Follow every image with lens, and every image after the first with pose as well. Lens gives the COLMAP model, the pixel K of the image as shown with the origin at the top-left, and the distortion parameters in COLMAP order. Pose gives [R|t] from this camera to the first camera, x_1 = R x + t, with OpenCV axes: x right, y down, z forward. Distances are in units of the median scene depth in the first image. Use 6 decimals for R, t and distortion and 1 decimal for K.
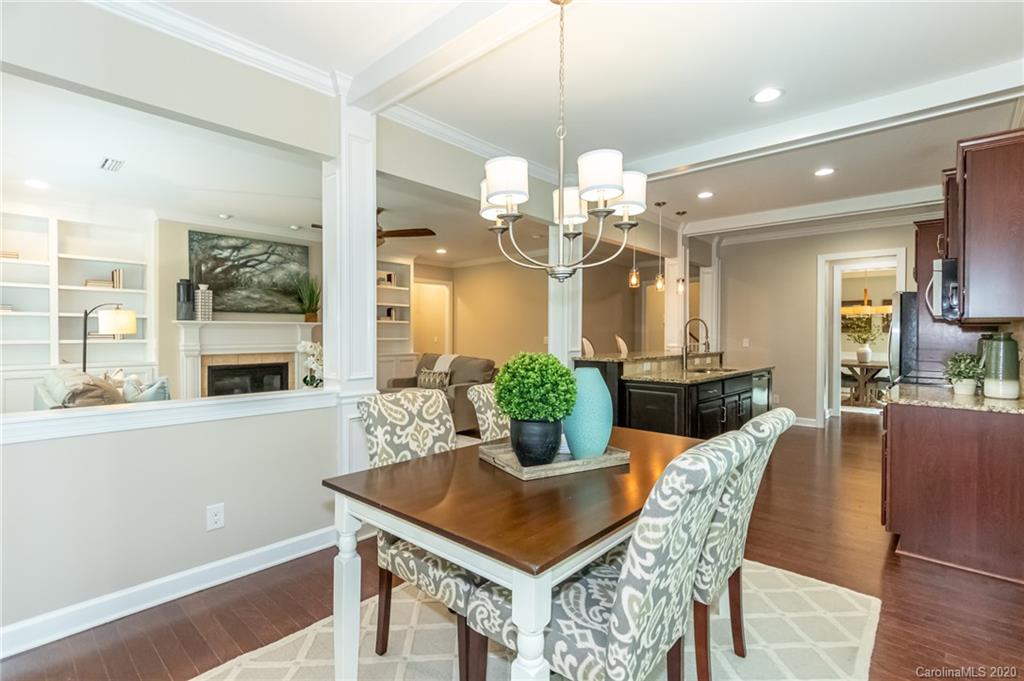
lens RADIAL K [[481.8, 0, 512.5], [0, 481.8, 336.6], [0, 0, 1]] dist [0.002760, -0.001180]
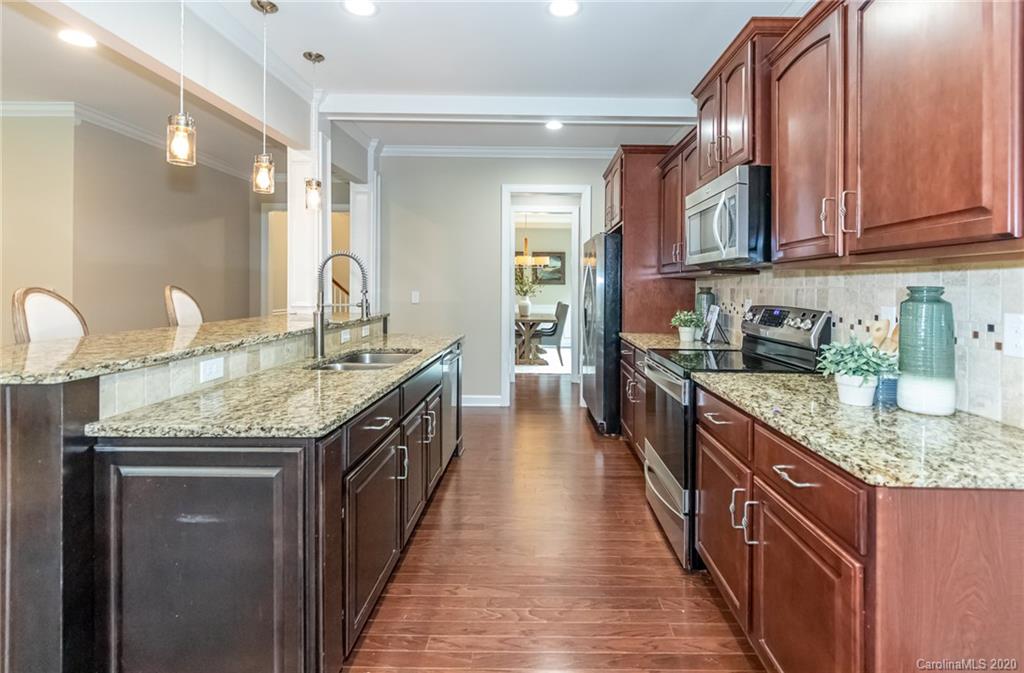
lens RADIAL K [[481.8, 0, 538.4], [0, 481.8, 292.8], [0, 0, 1]] dist [0.002760, -0.001180]
pose [[0.734977, -0.005047, 0.678073, 0.157230], [-0.003356, 0.999933, 0.011080, -0.002744], [-0.678083, -0.010419, 0.734911, 0.407933]]
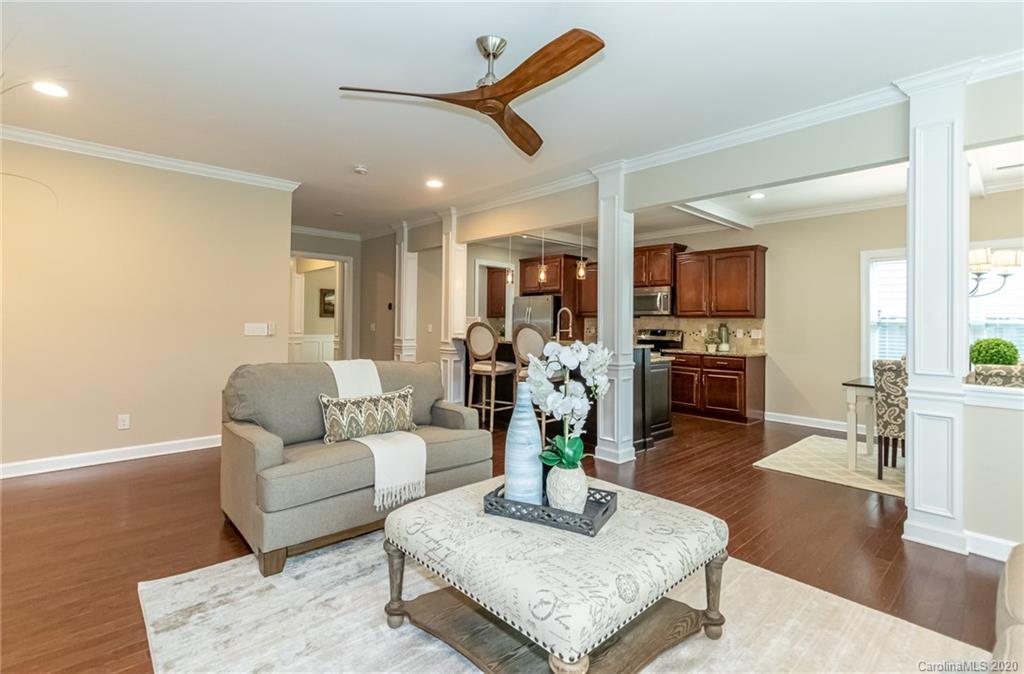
lens RADIAL K [[481.8, 0, 495.0], [0, 481.8, 309.4], [0, 0, 1]] dist [0.002760, -0.001180]
pose [[0.103498, 0.027028, 0.994262, -0.657749], [-0.011370, 0.999598, -0.025989, -0.001715], [-0.994565, -0.008615, 0.103764, 0.847190]]
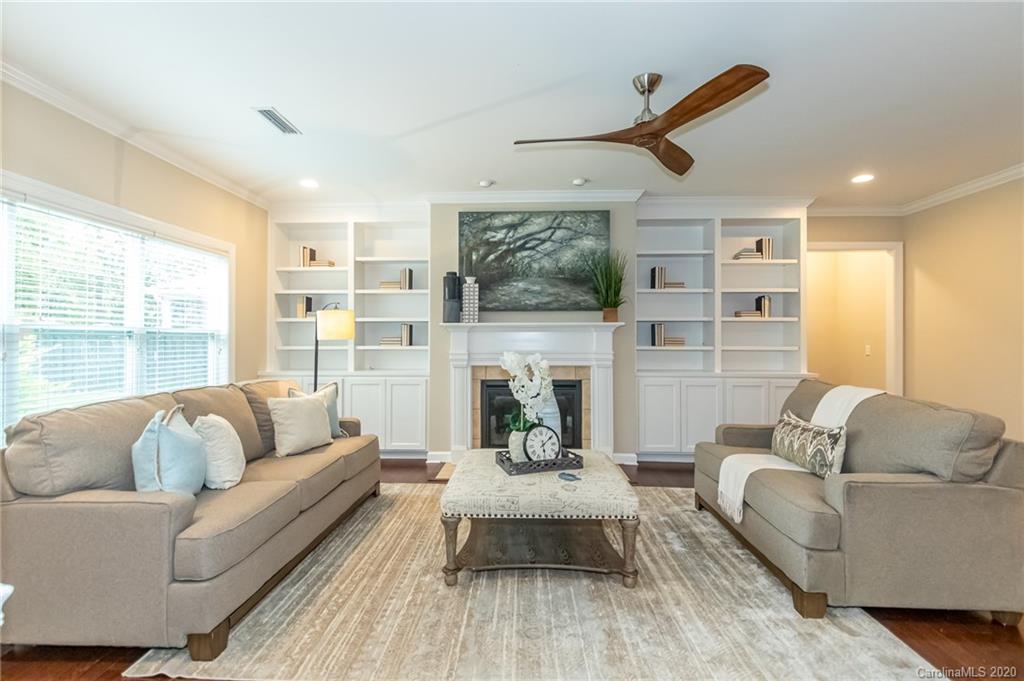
lens RADIAL K [[481.8, 0, 505.9], [0, 481.8, 332.1], [0, 0, 1]] dist [0.002760, -0.001180]
pose [[0.645117, -0.014364, -0.763949, -0.003043], [-0.004850, 0.999726, -0.022893, -0.000208], [0.764069, 0.018474, 0.644870, 0.519830]]
